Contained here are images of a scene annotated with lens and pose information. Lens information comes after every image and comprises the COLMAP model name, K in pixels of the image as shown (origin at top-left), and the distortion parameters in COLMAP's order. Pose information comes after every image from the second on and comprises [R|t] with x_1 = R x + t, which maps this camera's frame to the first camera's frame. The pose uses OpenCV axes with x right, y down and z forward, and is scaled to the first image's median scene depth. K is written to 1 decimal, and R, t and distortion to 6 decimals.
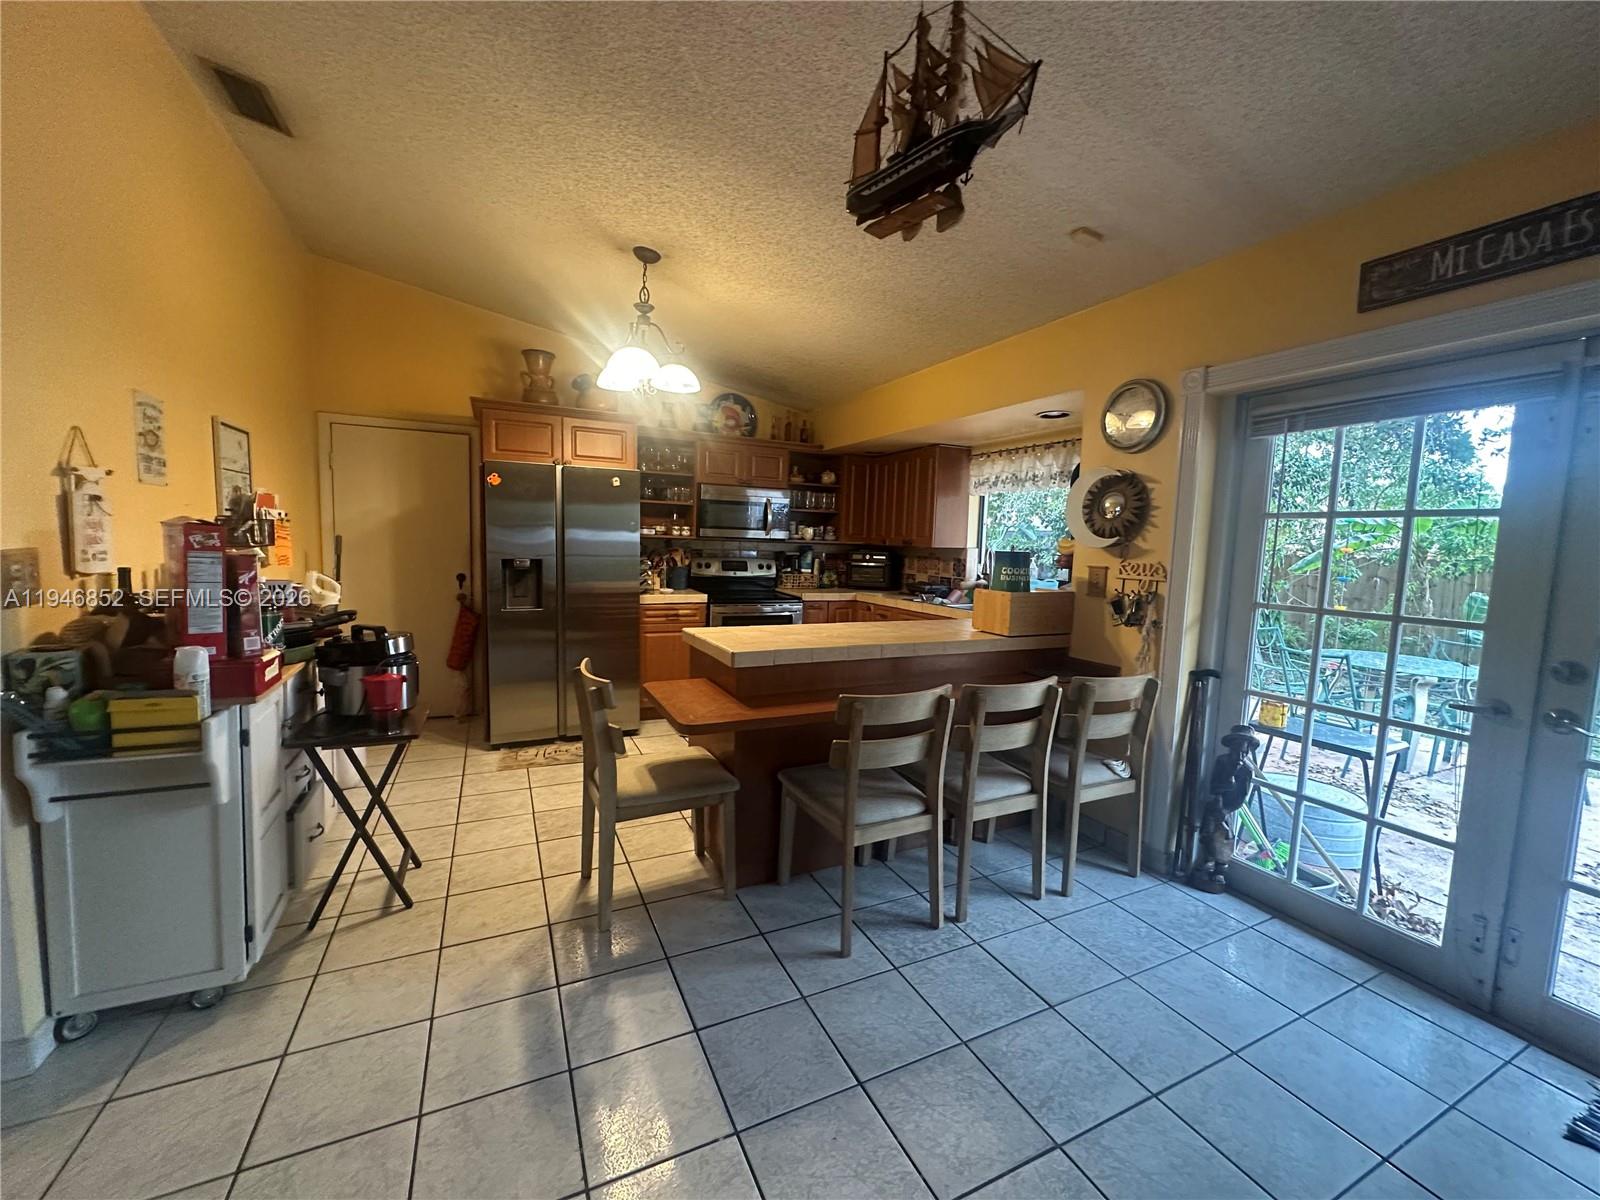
lens RADIAL K [[637.7, 0, 800.0], [0, 637.7, 600.0], [0, 0, 1]] dist [-0.002058, 0.000508]
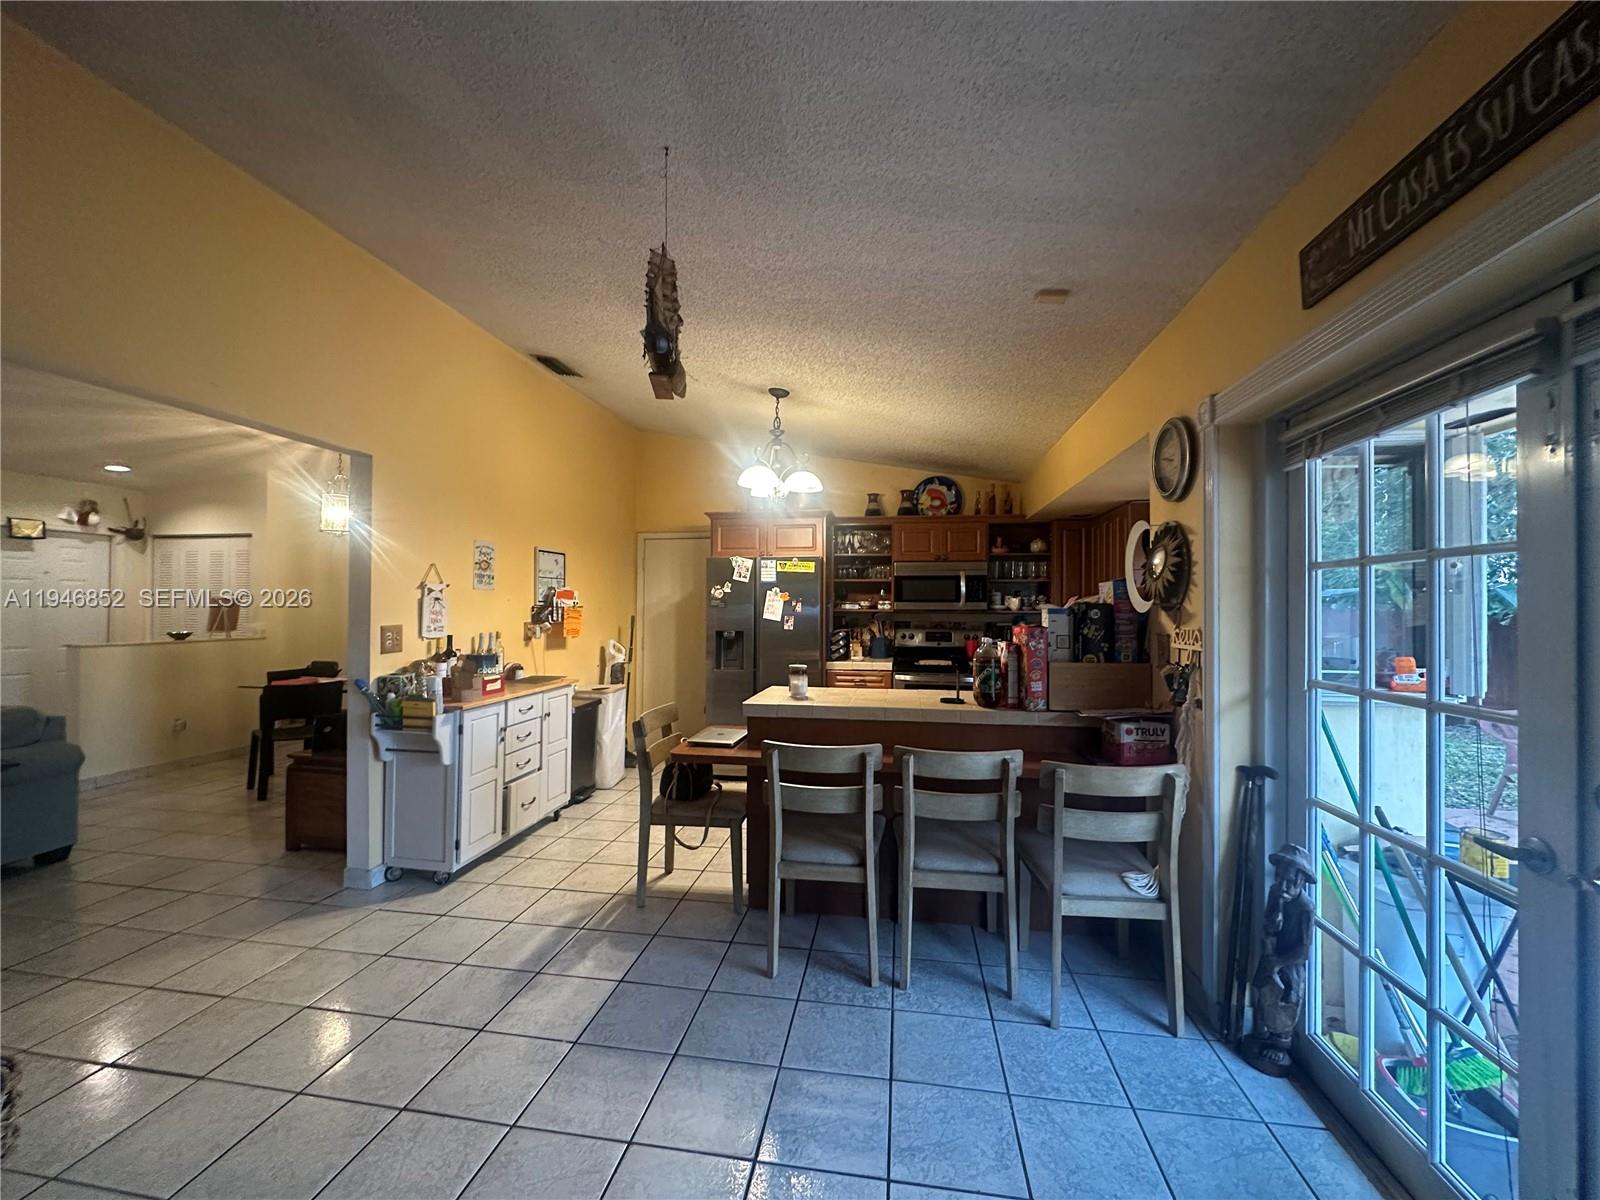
lens RADIAL K [[637.7, 0, 800.0], [0, 637.7, 600.0], [0, 0, 1]] dist [-0.002058, 0.000508]
pose [[0.821967, -0.033805, -0.568531, 0.652816], [-0.032436, 0.993838, -0.105989, 0.009336], [0.568611, 0.105560, 0.815806, 0.030311]]
